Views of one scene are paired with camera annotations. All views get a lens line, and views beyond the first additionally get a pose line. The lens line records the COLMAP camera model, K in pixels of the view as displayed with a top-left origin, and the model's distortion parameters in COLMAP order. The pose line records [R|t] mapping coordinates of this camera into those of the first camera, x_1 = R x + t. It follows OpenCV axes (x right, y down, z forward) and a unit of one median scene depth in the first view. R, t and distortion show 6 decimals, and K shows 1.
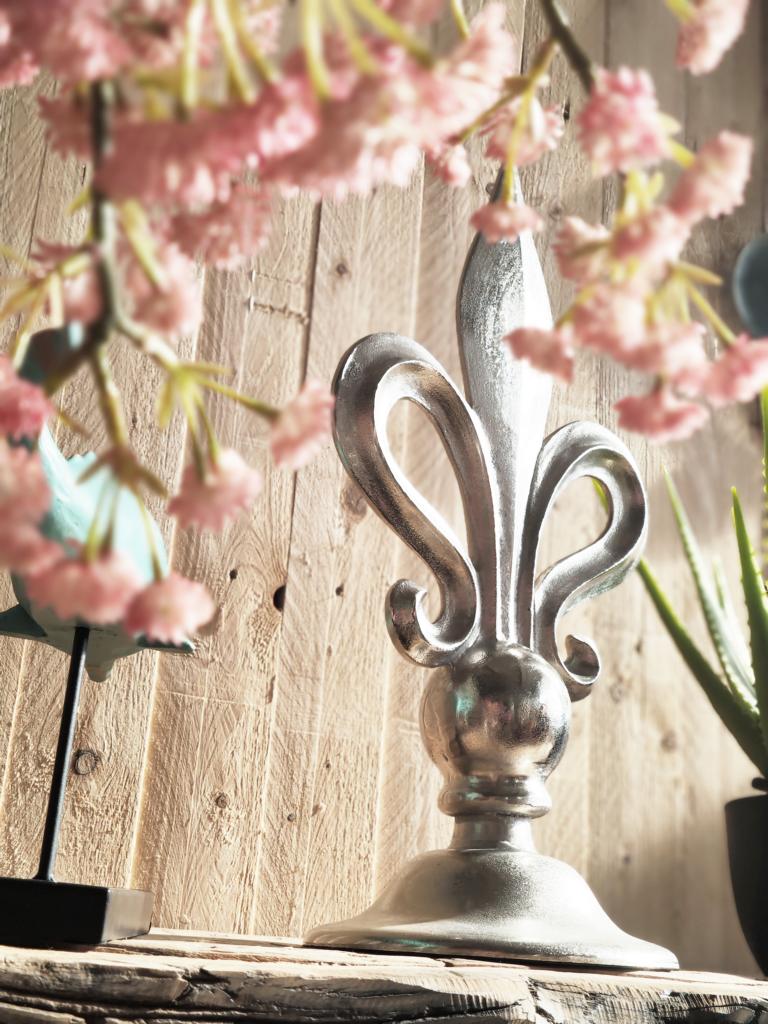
lens RADIAL K [[1419.6, 0, 365.3], [0, 1419.6, 492.0], [0, 0, 1]] dist [0.035126, 0.000000]
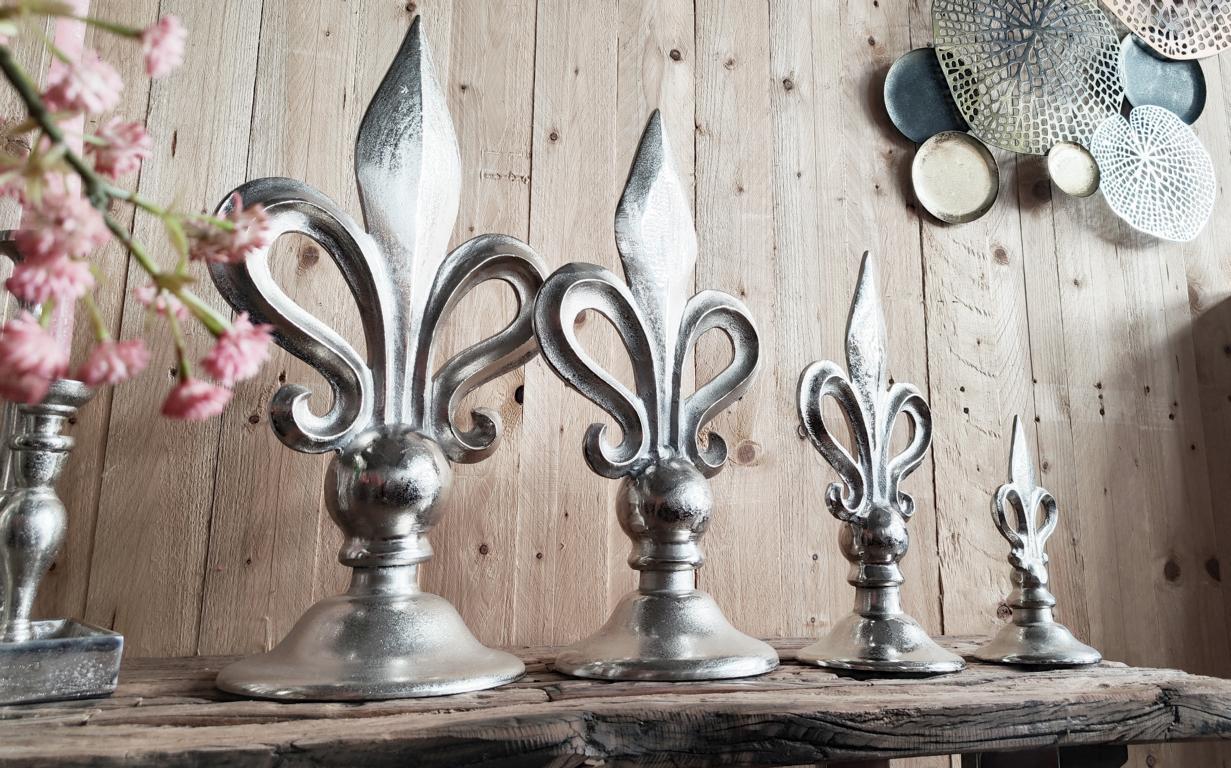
lens RADIAL K [[994.8, 0, 663.7], [0, 994.8, 324.8], [0, 0, 1]] dist [0.004108, 0.015286]
pose [[0.980154, -0.109668, -0.165138, 0.243653], [0.123359, 0.989521, 0.075041, -0.045921], [0.155178, -0.093923, 0.983412, 0.102048]]
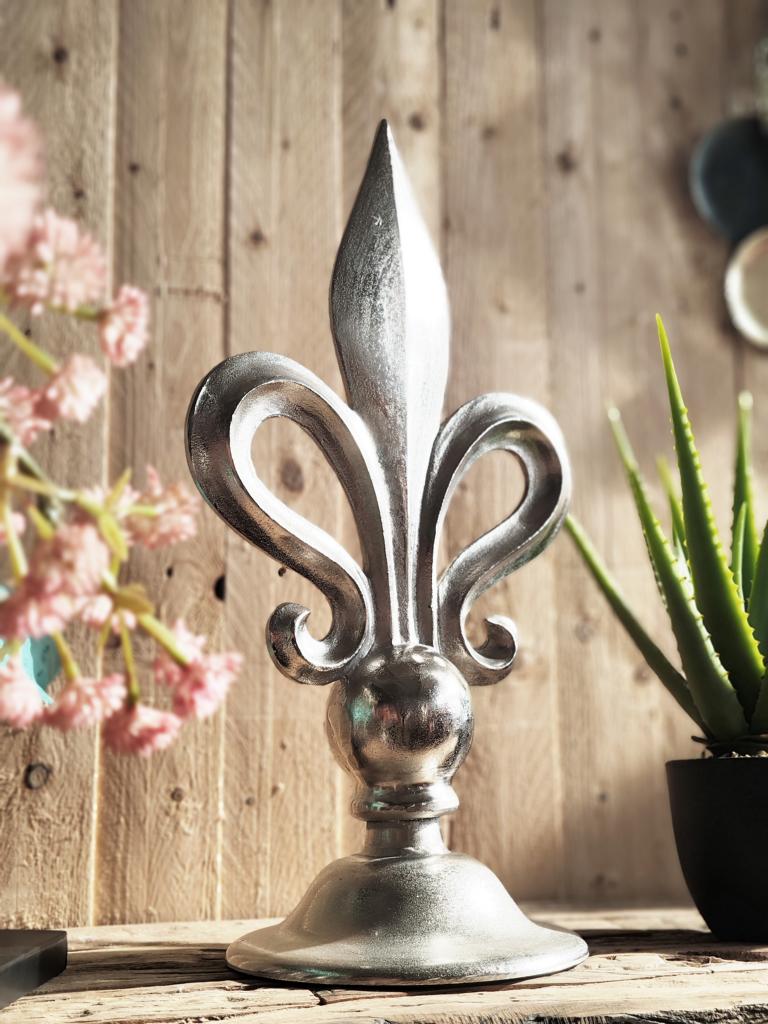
lens RADIAL K [[1419.6, 0, 377.7], [0, 1419.6, 512.2], [0, 0, 1]] dist [0.035126, 0.000000]
pose [[0.989356, -0.097452, -0.108065, 0.170072], [0.112374, 0.983481, 0.141908, -0.112459], [0.092451, -0.152541, 0.983963, 0.025321]]
